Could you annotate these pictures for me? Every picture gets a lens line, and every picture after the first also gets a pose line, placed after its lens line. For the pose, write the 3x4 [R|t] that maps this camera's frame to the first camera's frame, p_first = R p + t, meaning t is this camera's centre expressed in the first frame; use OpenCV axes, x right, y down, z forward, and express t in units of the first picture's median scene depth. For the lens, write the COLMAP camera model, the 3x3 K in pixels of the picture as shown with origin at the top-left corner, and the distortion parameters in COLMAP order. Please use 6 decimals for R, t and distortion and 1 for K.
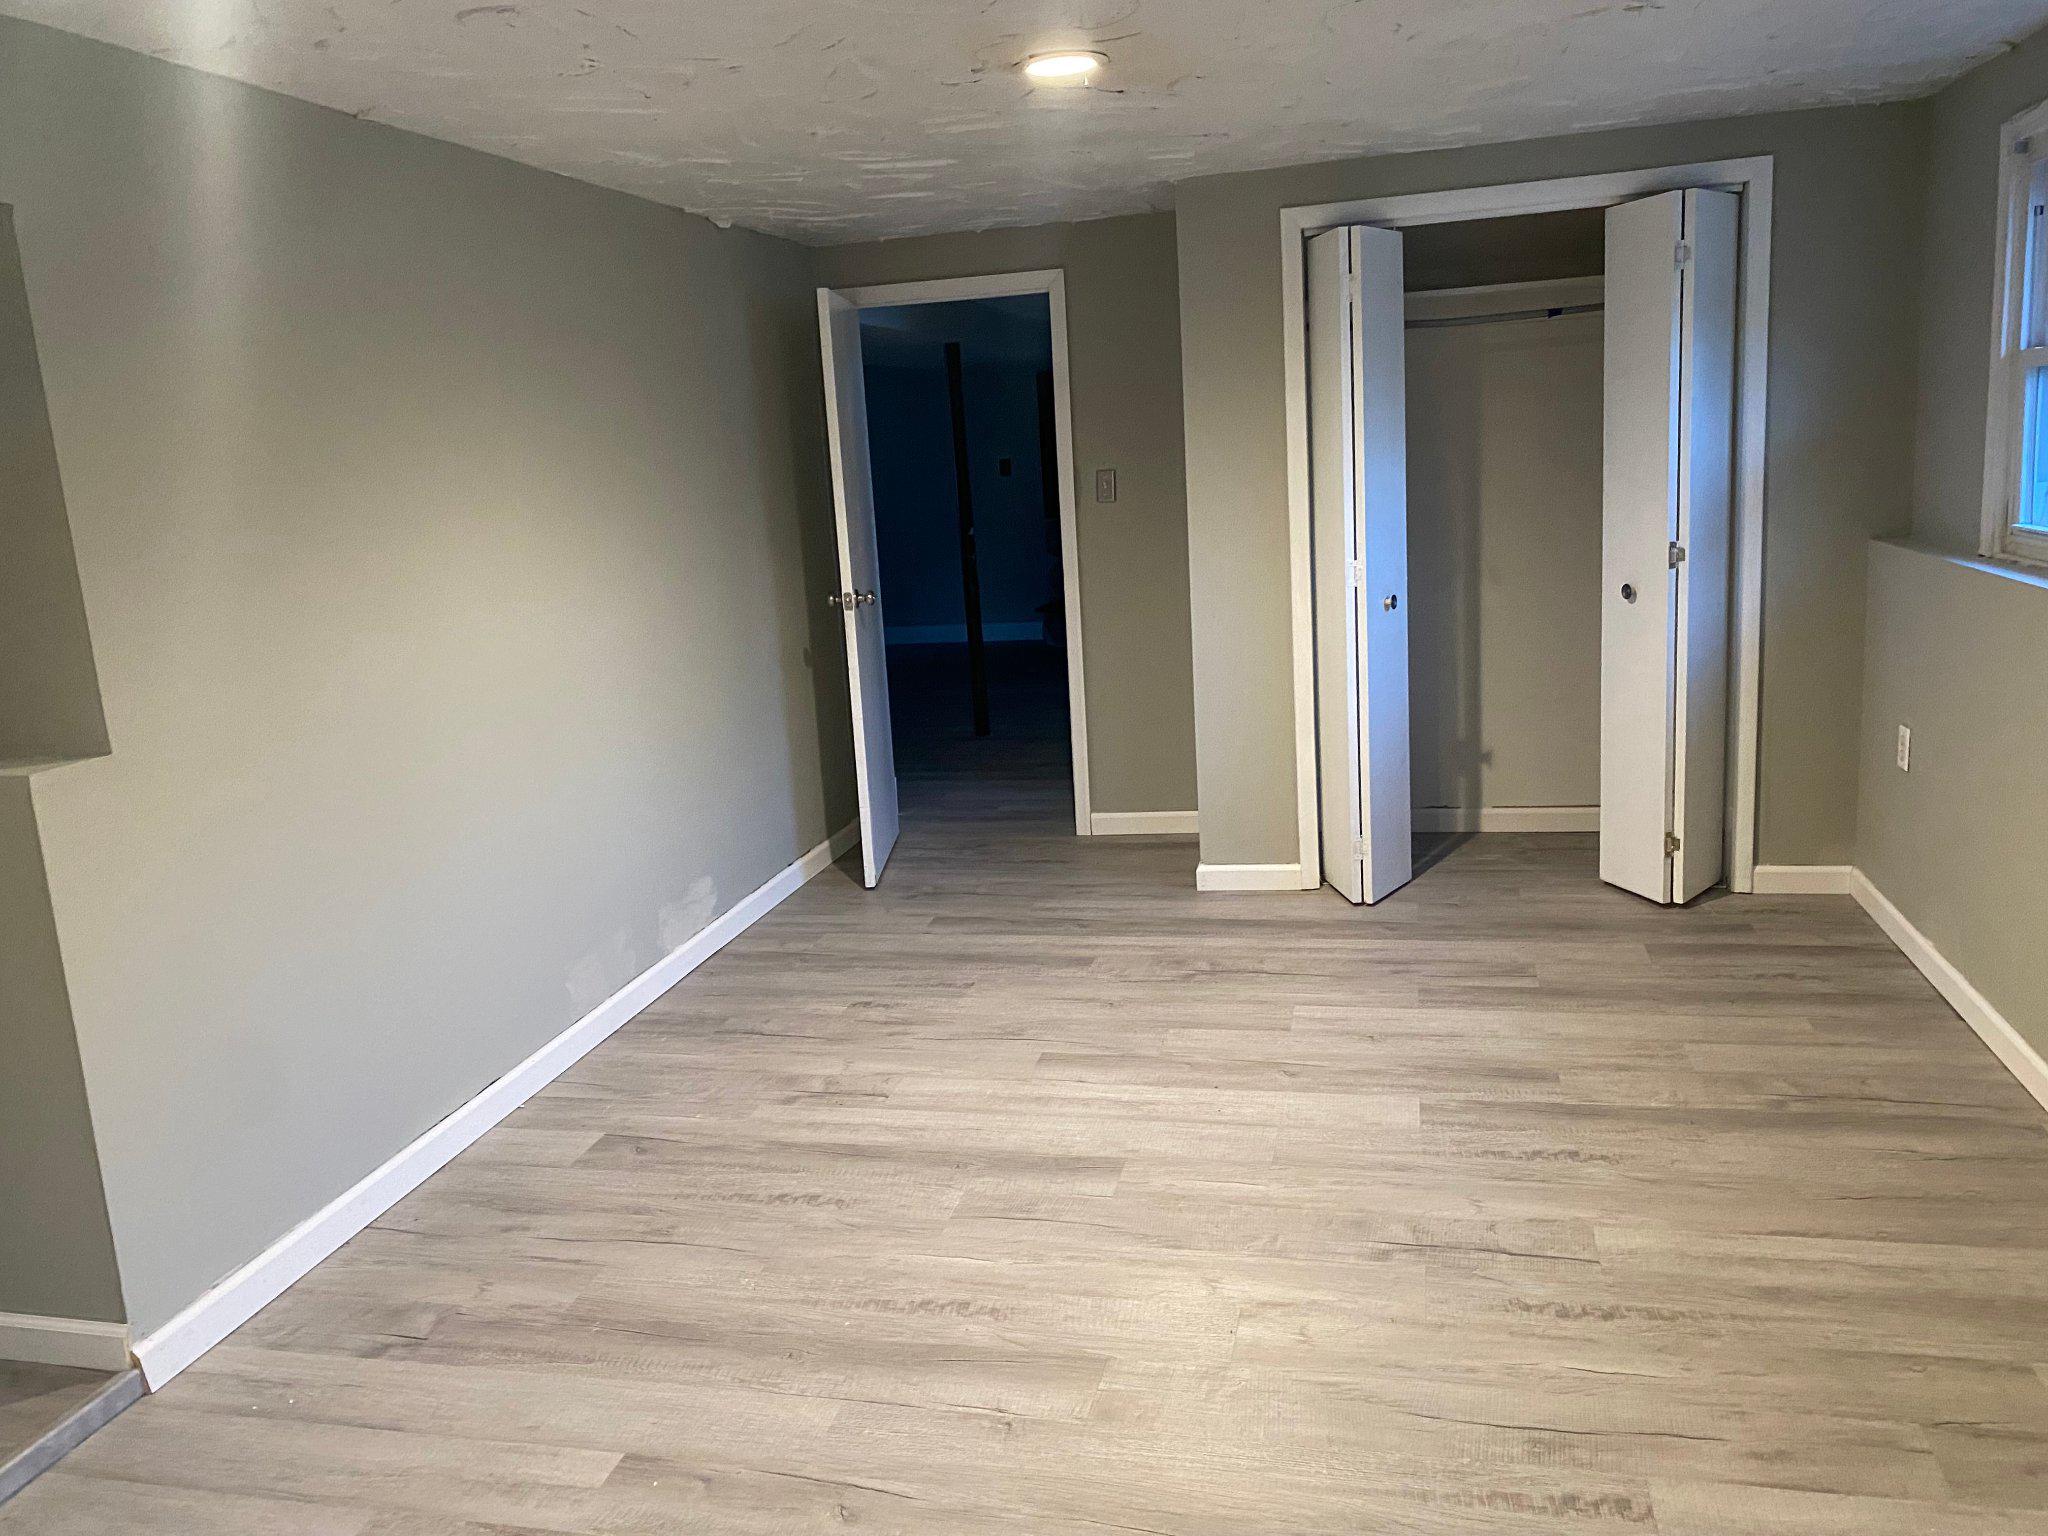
lens RADIAL K [[1556.4, 0, 1026.0], [0, 1556.4, 766.0], [0, 0, 1]] dist [0.064664, -0.016472]
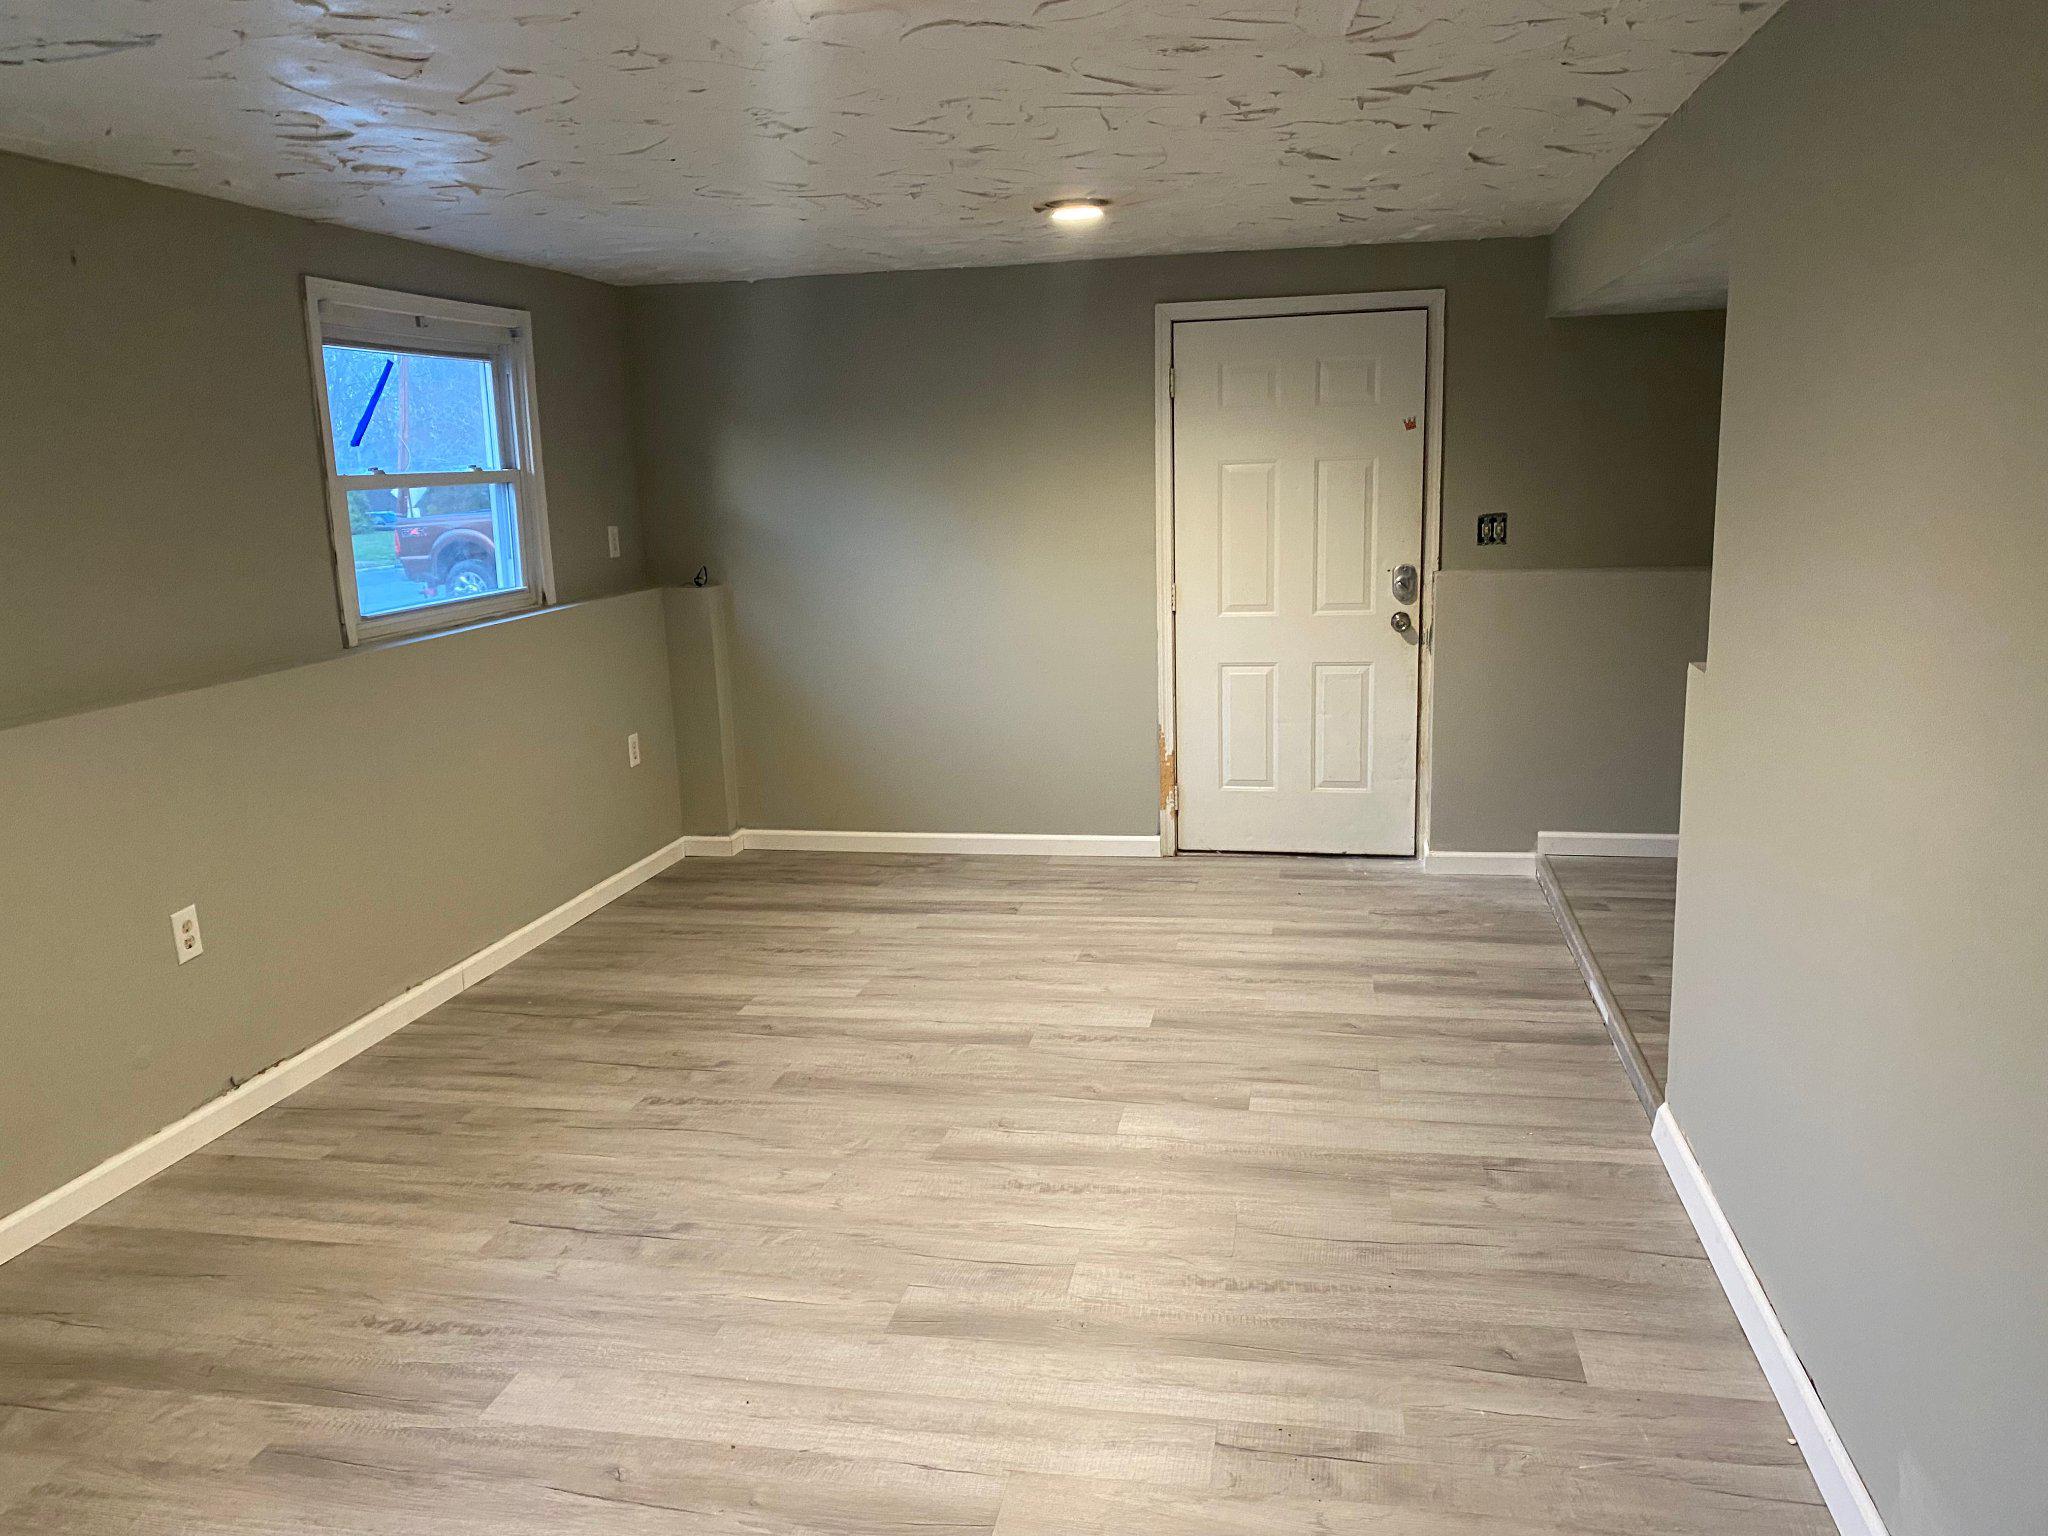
lens RADIAL K [[1556.4, 0, 1024.5], [0, 1556.4, 765.1], [0, 0, 1]] dist [0.064664, -0.016472]
pose [[-0.994037, 0.104461, -0.031286, -0.018625], [0.083801, 0.915377, 0.393779, -0.391962], [0.069773, 0.388809, -0.918673, 1.791140]]
